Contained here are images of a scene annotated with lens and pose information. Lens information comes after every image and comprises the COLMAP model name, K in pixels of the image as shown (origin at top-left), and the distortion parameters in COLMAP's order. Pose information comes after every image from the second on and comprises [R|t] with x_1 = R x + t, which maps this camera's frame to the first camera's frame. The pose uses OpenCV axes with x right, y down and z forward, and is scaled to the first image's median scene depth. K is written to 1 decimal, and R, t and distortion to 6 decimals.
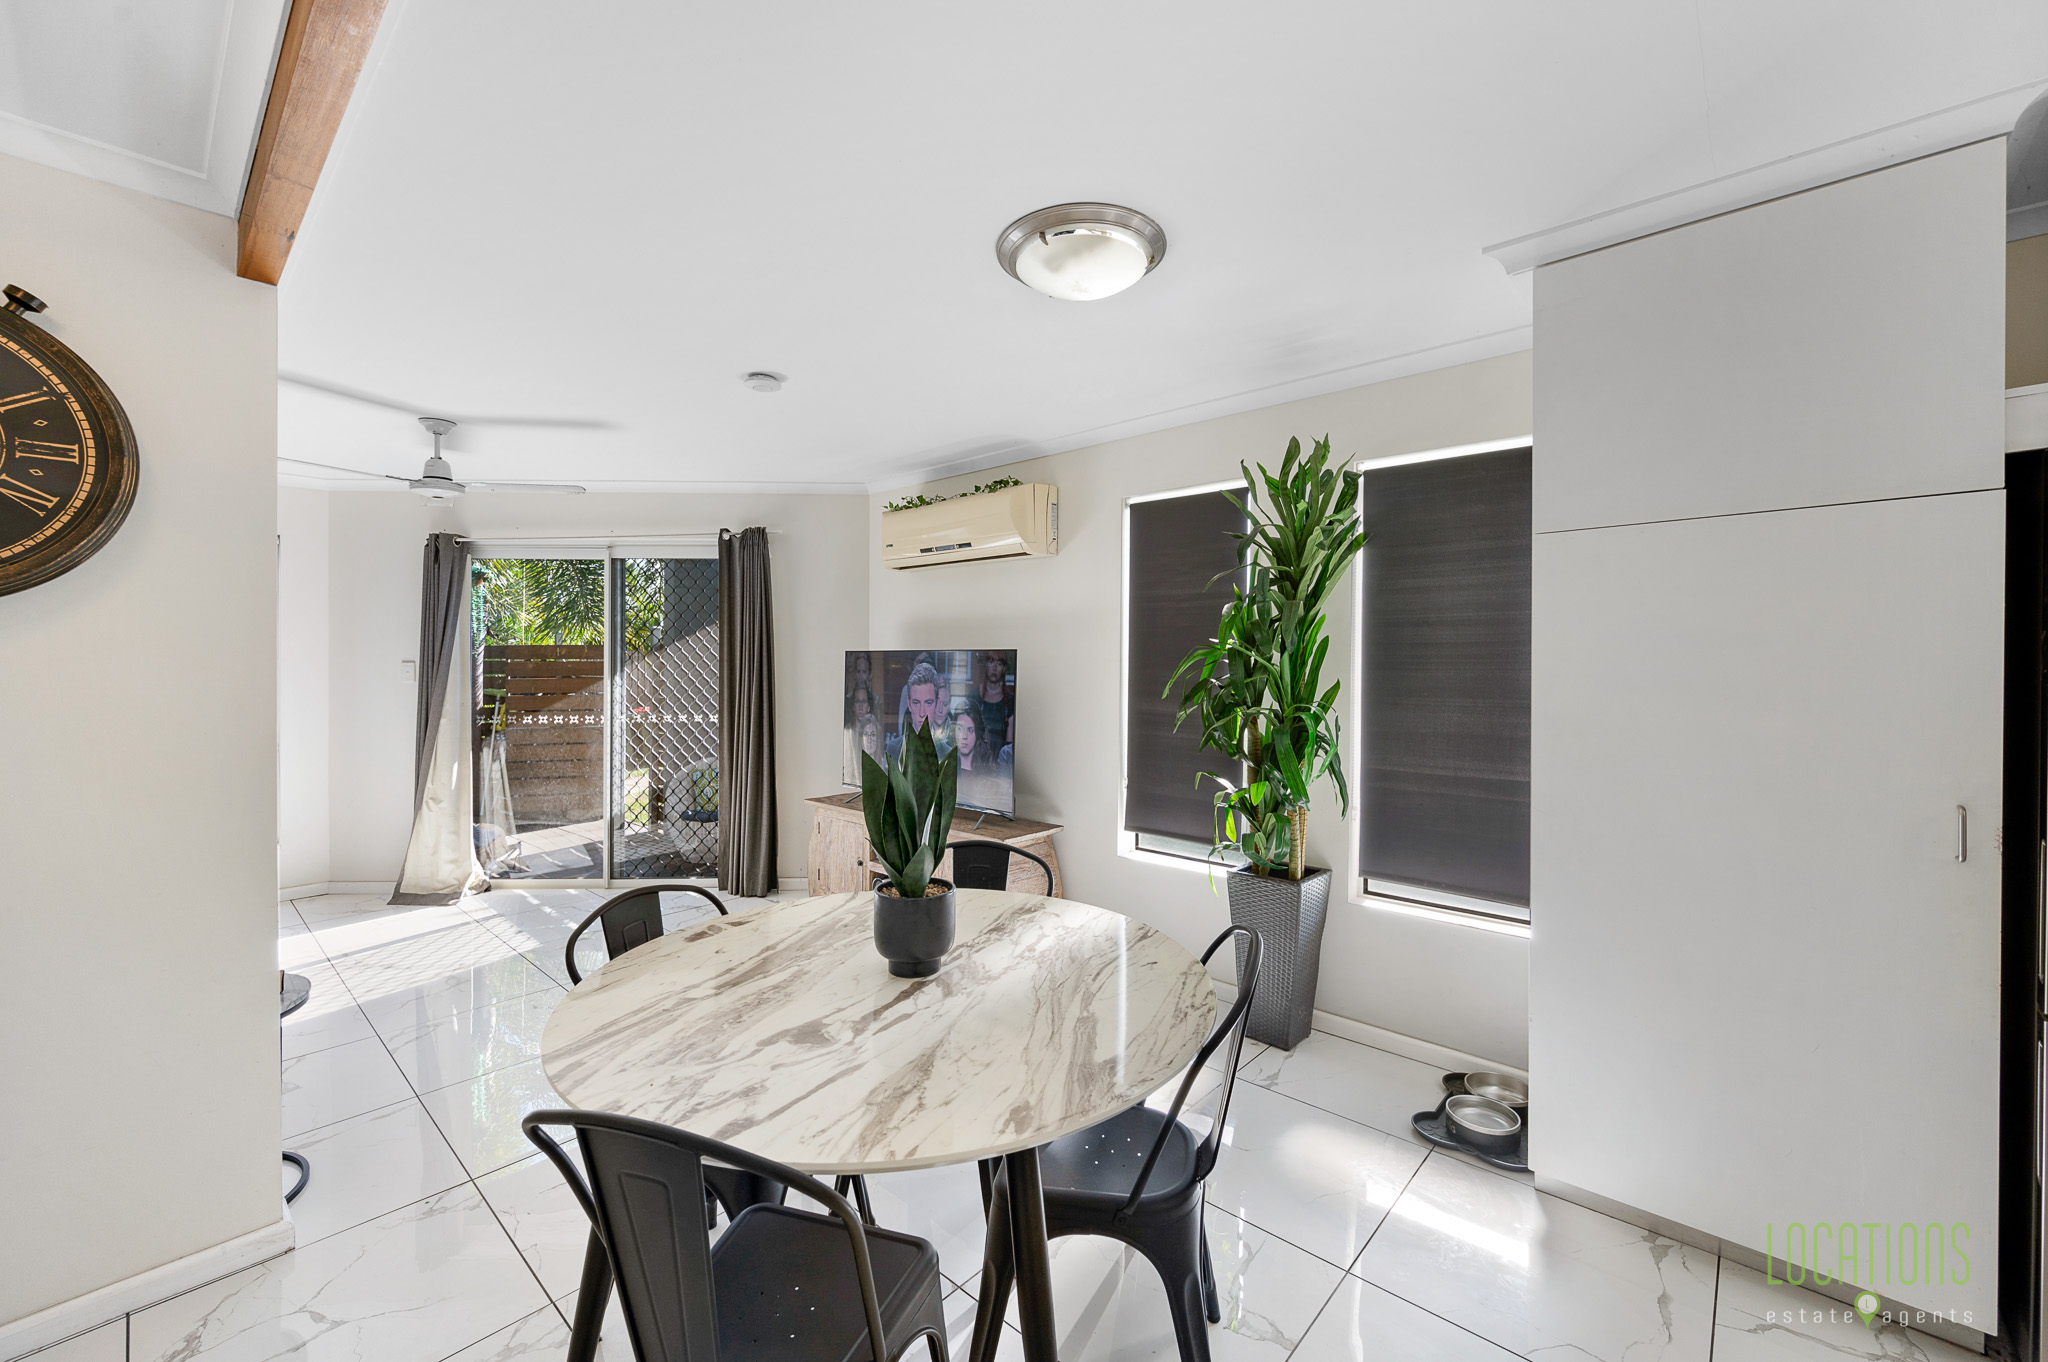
lens RADIAL K [[813.8, 0, 1026.2], [0, 813.8, 673.9], [0, 0, 1]] dist [-0.000100, -0.000040]
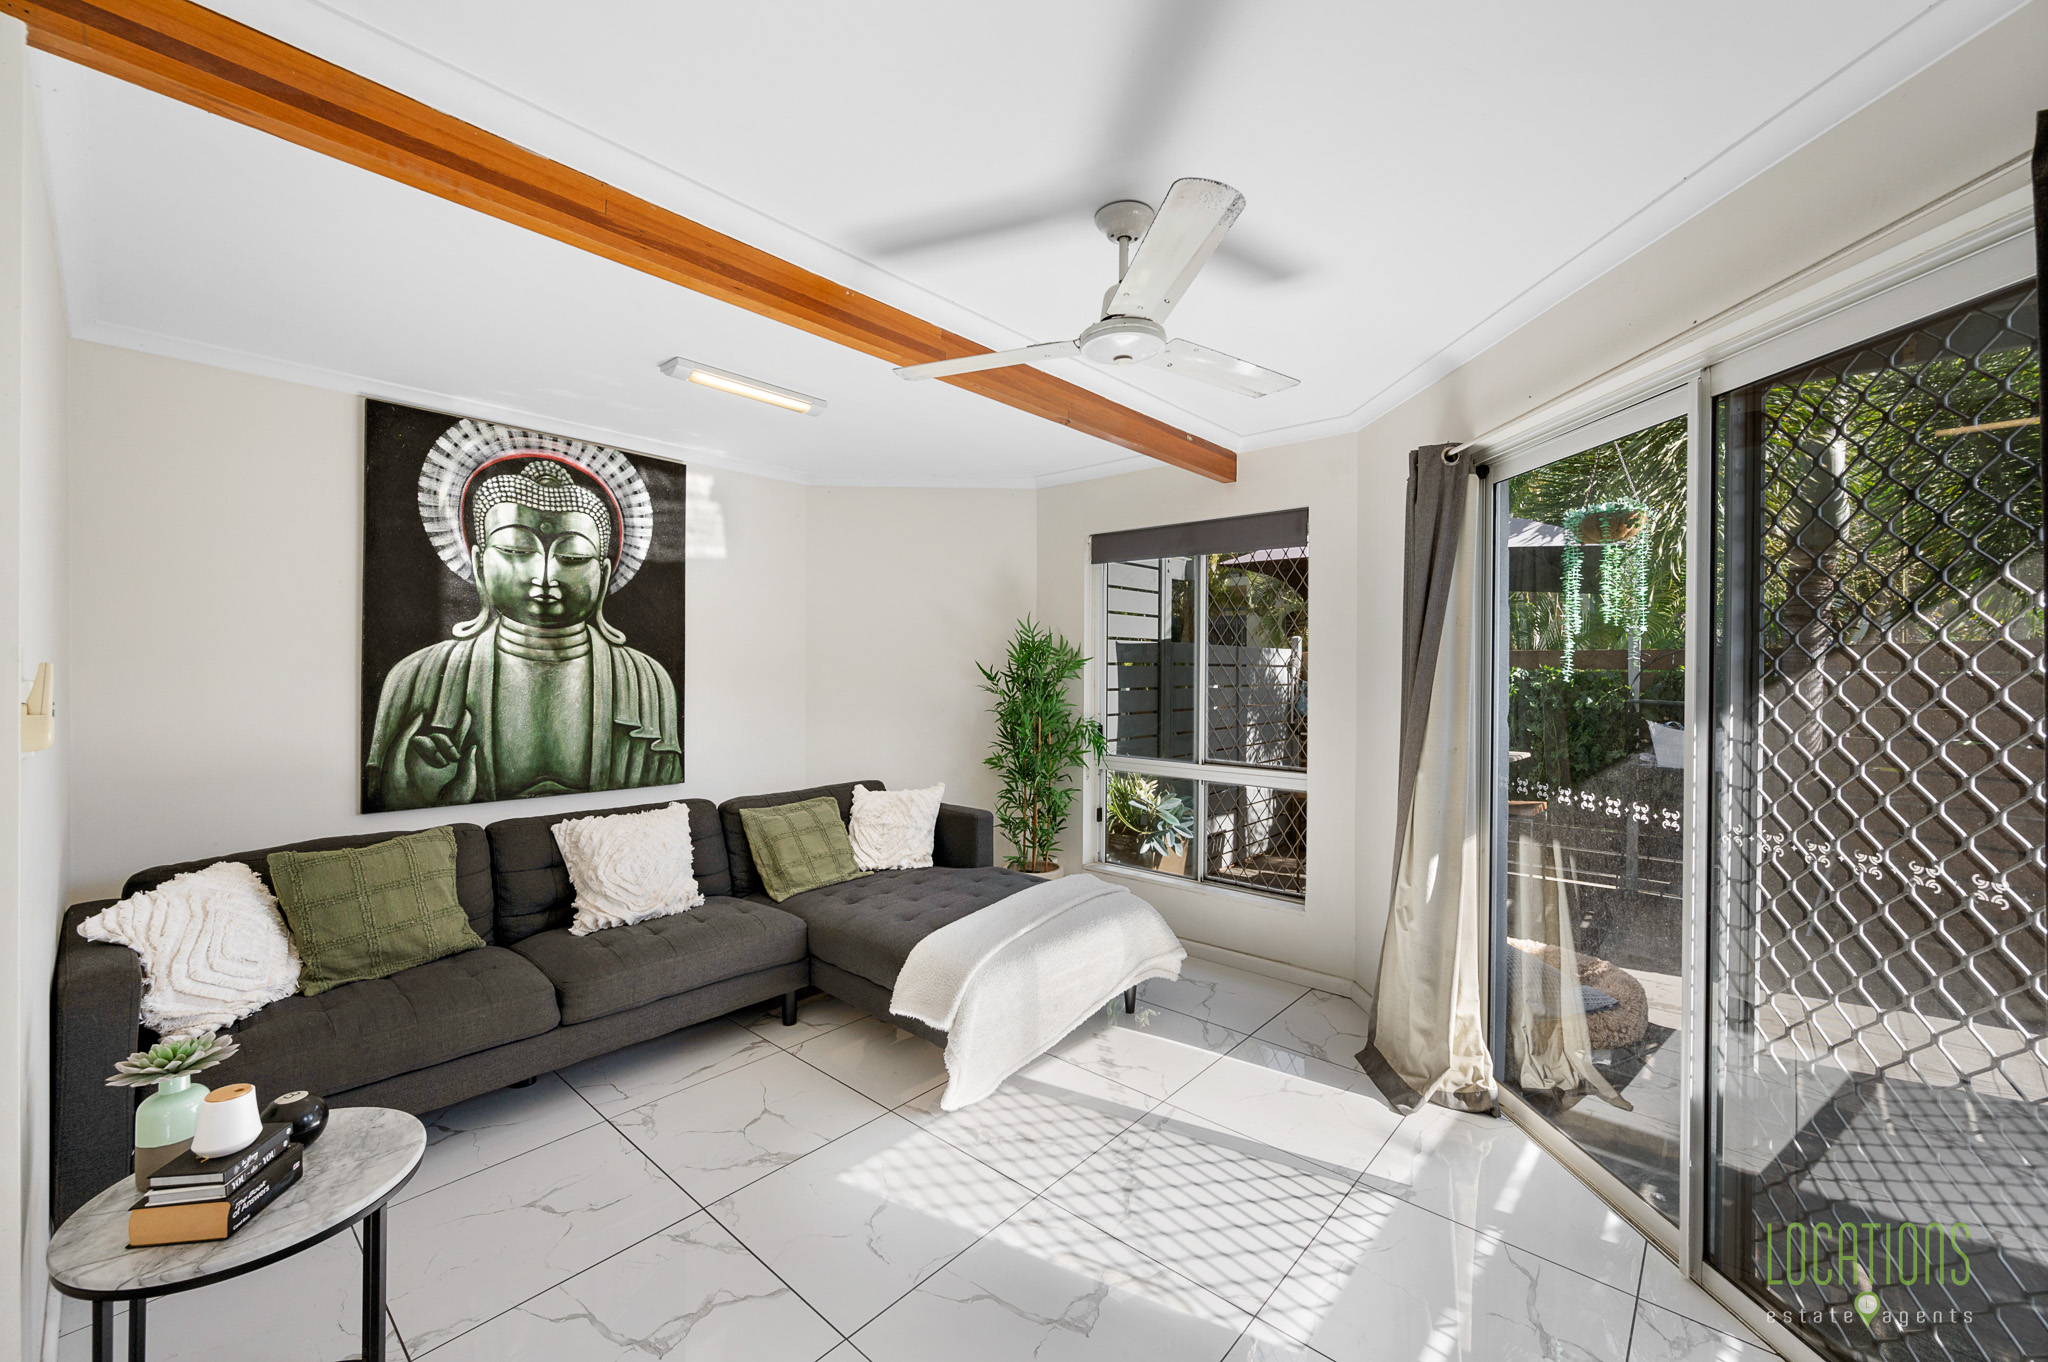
lens RADIAL K [[813.8, 0, 1026.2], [0, 813.8, 673.9], [0, 0, 1]] dist [-0.000100, -0.000040]
pose [[0.014131, 0.001784, -0.999899, -0.148998], [-0.018189, 0.999833, 0.001527, -0.010151], [0.999735, 0.018165, 0.014161, 0.699637]]
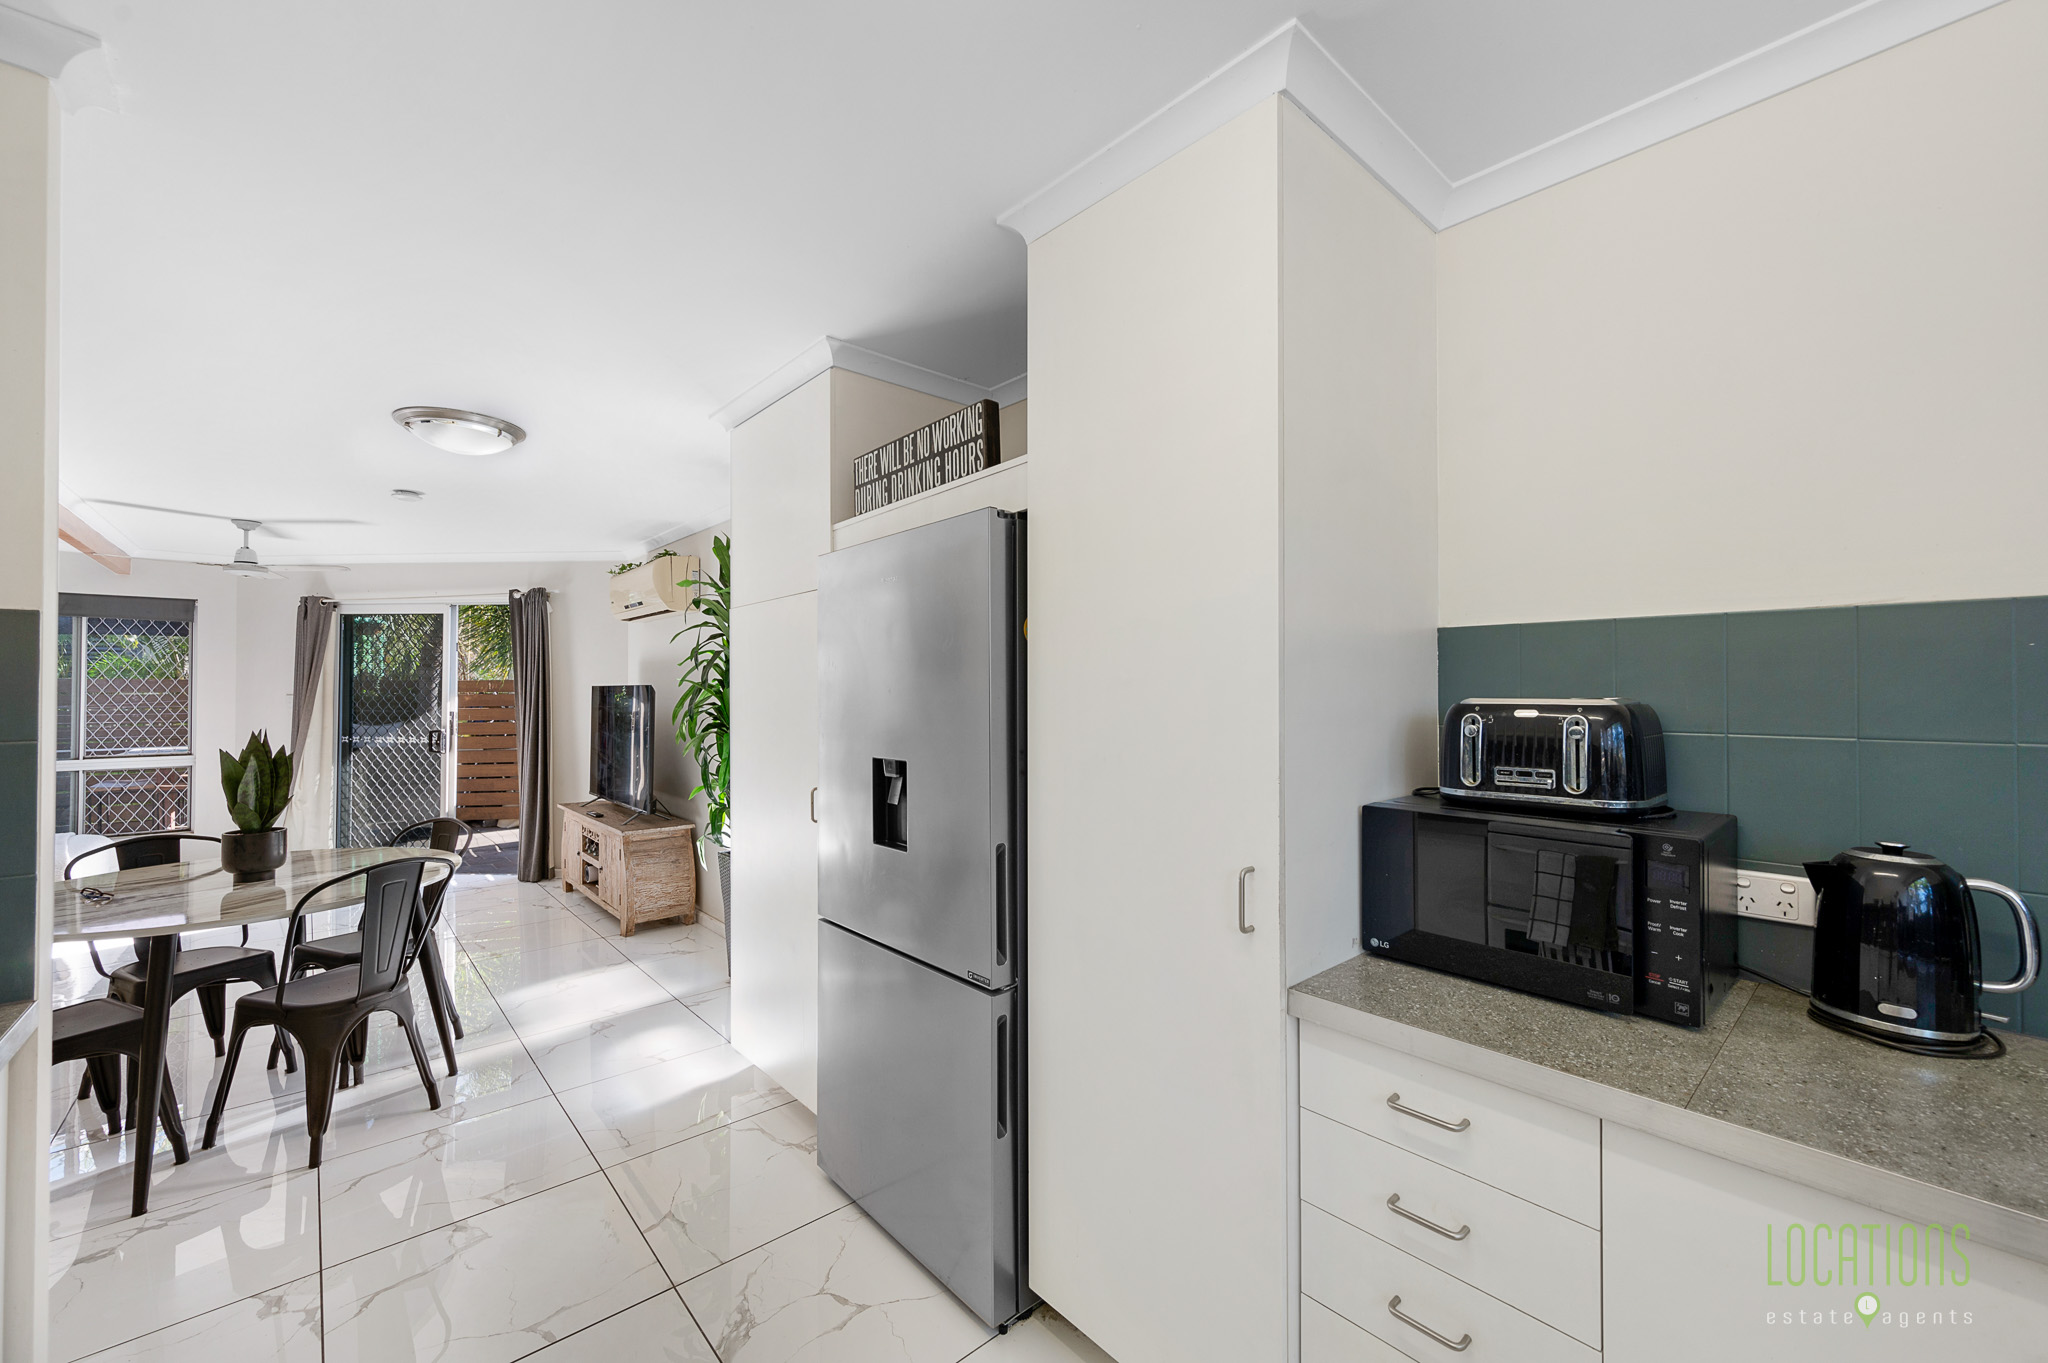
lens RADIAL K [[813.8, 0, 1026.2], [0, 813.8, 674.4], [0, 0, 1]] dist [-0.000100, -0.000040]
pose [[0.994449, -0.004036, -0.105143, 0.561286], [0.000113, 0.999305, -0.037287, 0.001758], [0.105221, 0.037068, 0.993758, -0.176370]]
